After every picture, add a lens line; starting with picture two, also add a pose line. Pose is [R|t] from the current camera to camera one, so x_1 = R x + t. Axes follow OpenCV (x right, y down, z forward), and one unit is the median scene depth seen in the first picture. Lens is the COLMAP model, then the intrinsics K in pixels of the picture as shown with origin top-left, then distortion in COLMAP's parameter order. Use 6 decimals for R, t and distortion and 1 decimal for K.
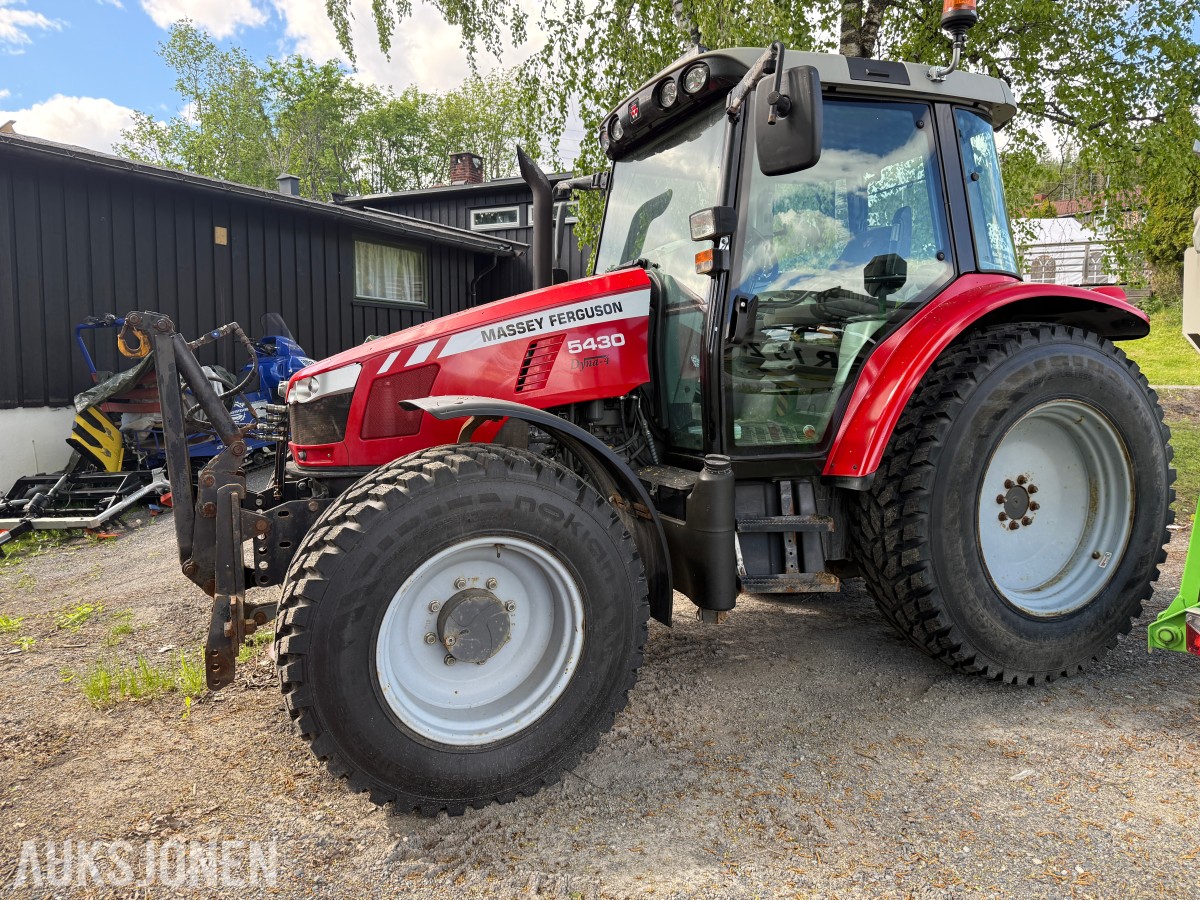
lens RADIAL K [[898.7, 0, 600.0], [0, 898.7, 450.0], [0, 0, 1]] dist [0.049331, -0.066130]
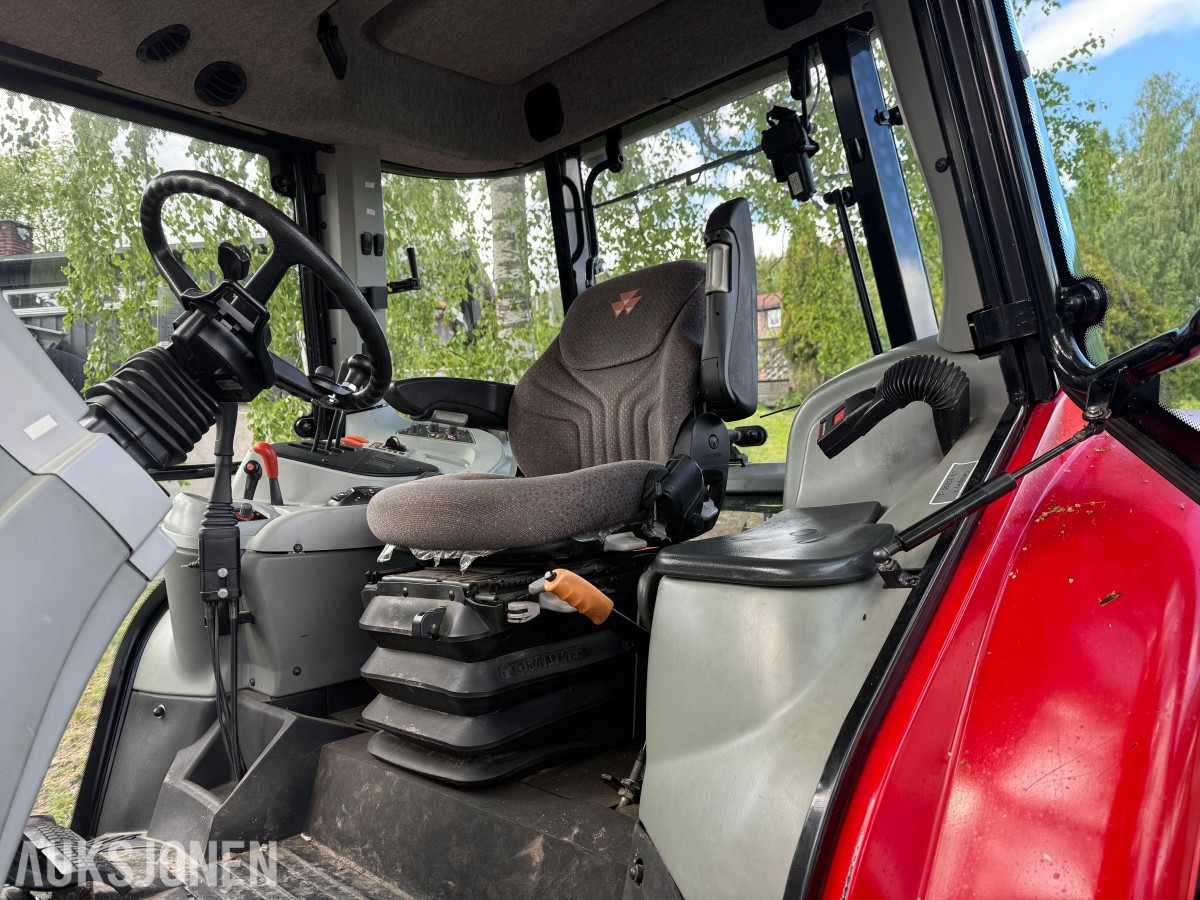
lens RADIAL K [[887.9, 0, 601.9], [0, 887.9, 463.1], [0, 0, 1]] dist [0.044329, -0.061562]
pose [[0.925876, -0.044586, 0.375189, 0.088904], [0.078764, 0.993973, -0.076250, -0.082396], [-0.369528, 0.100149, 0.923807, 0.424058]]
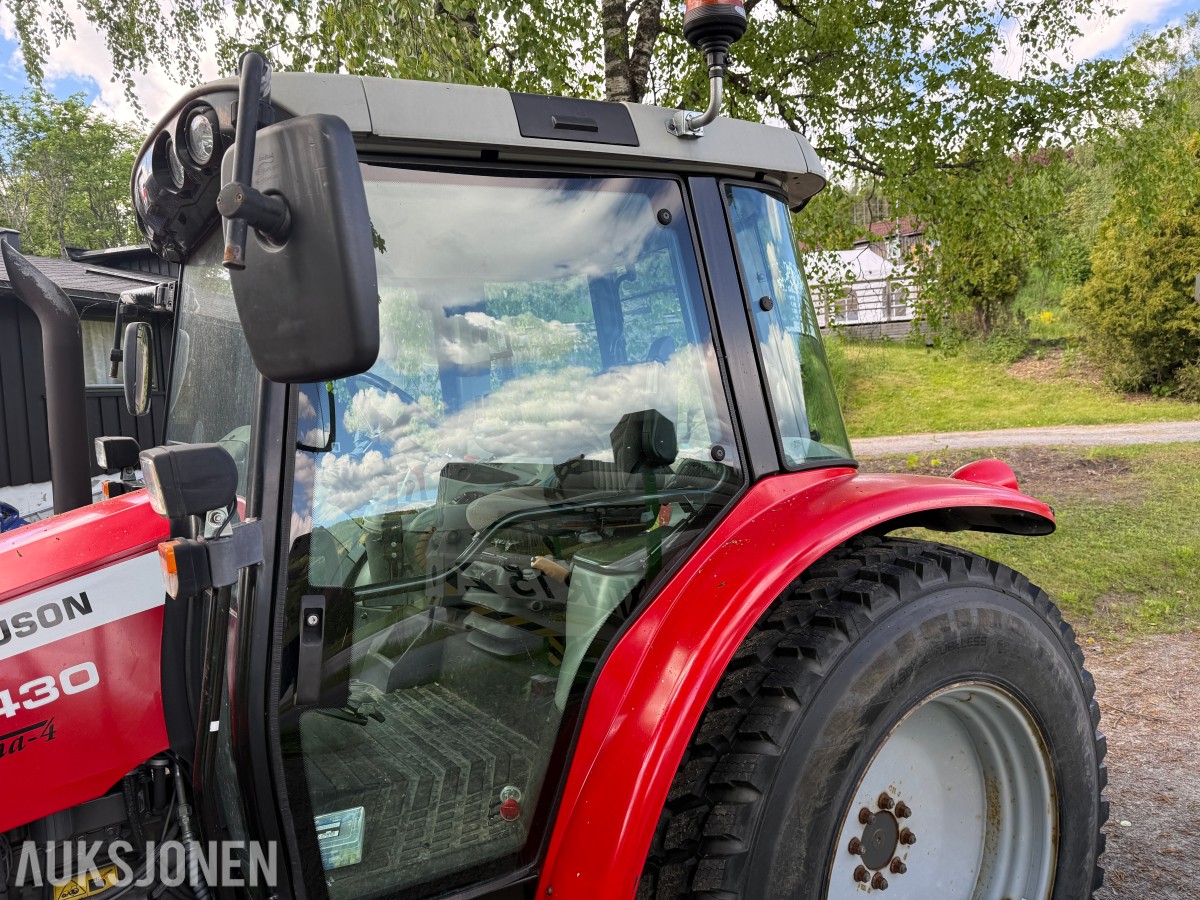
lens RADIAL K [[898.7, 0, 600.0], [0, 898.7, 450.0], [0, 0, 1]] dist [0.049331, -0.066130]
pose [[0.981666, -0.066773, 0.178530, 0.105608], [0.072588, 0.997017, -0.026228, -0.104910], [-0.176247, 0.038706, 0.983585, 0.241678]]
